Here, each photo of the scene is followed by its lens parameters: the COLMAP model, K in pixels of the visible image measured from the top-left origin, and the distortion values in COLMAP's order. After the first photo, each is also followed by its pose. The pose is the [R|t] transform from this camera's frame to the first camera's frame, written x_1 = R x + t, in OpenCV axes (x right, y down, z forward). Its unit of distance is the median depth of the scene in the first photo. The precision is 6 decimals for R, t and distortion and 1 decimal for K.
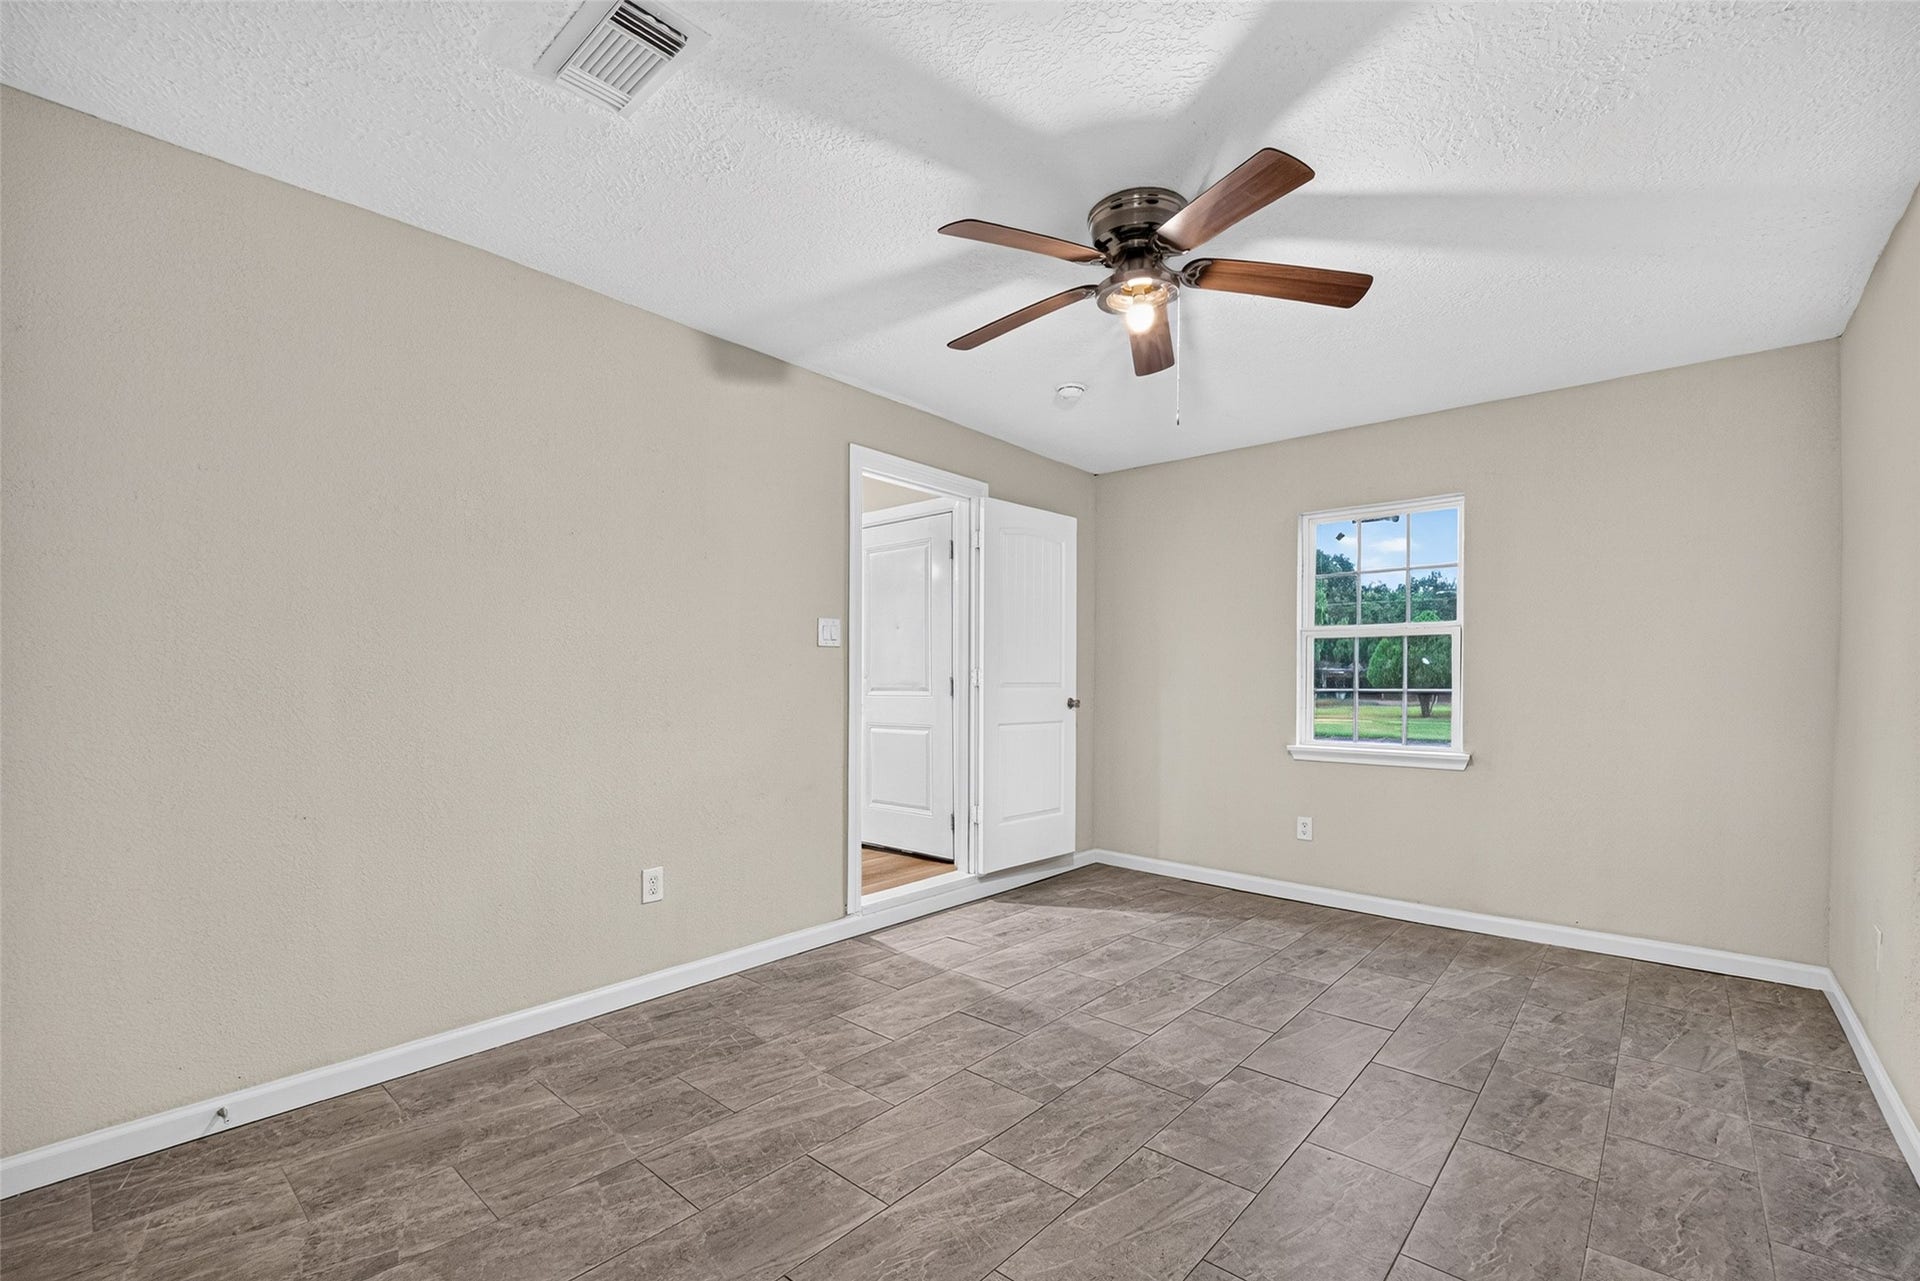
lens RADIAL K [[807.1, 0, 970.1], [0, 807.1, 656.7], [0, 0, 1]] dist [0.021122, -0.017973]
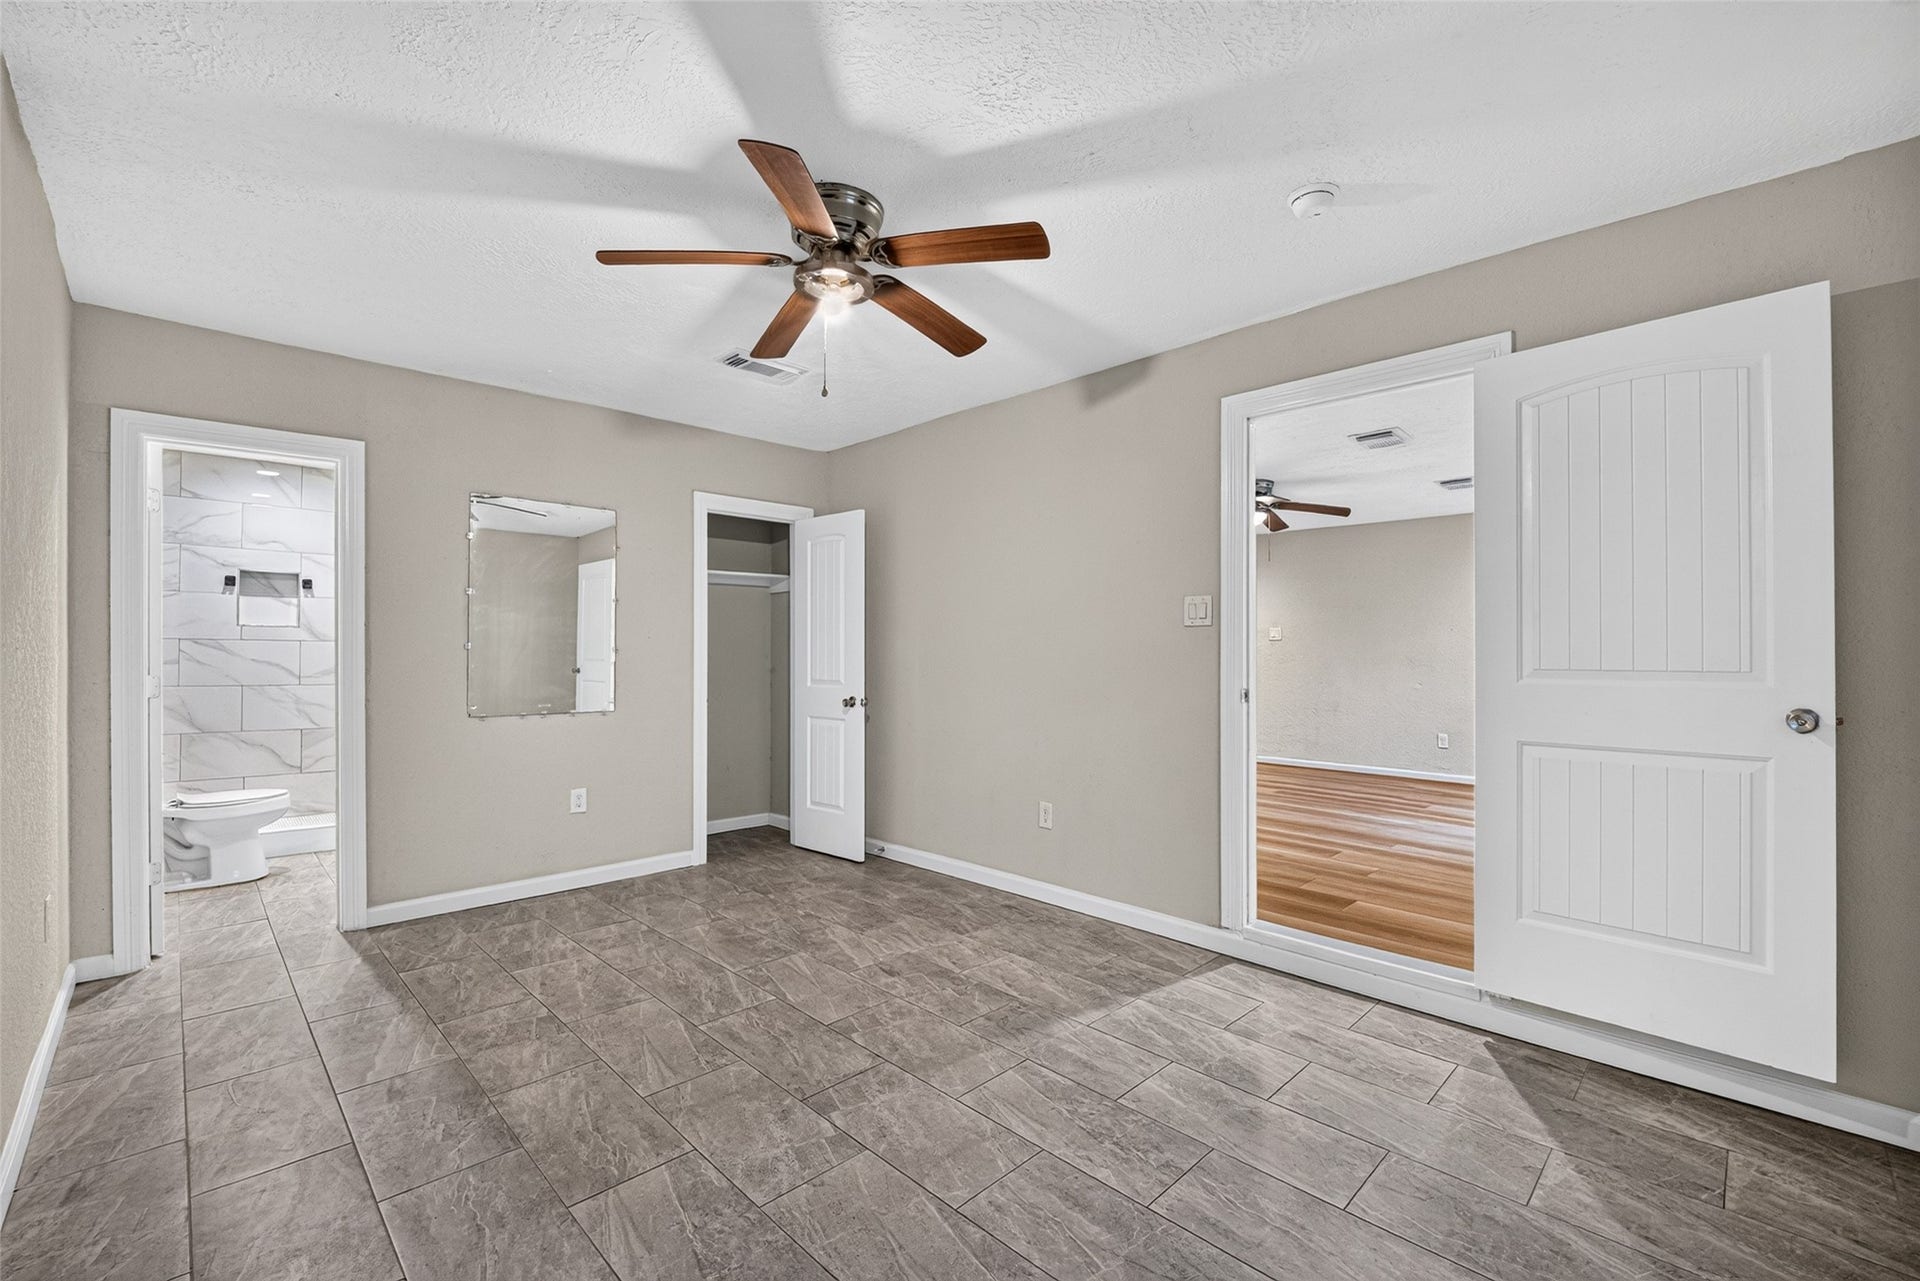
lens RADIAL K [[807.1, 0, 970.1], [0, 807.1, 656.7], [0, 0, 1]] dist [0.021122, -0.017973]
pose [[-0.065373, -0.007925, -0.997829, 0.861602], [0.019471, 0.999768, -0.009216, 0.029686], [0.997671, -0.020032, -0.065203, 0.900749]]
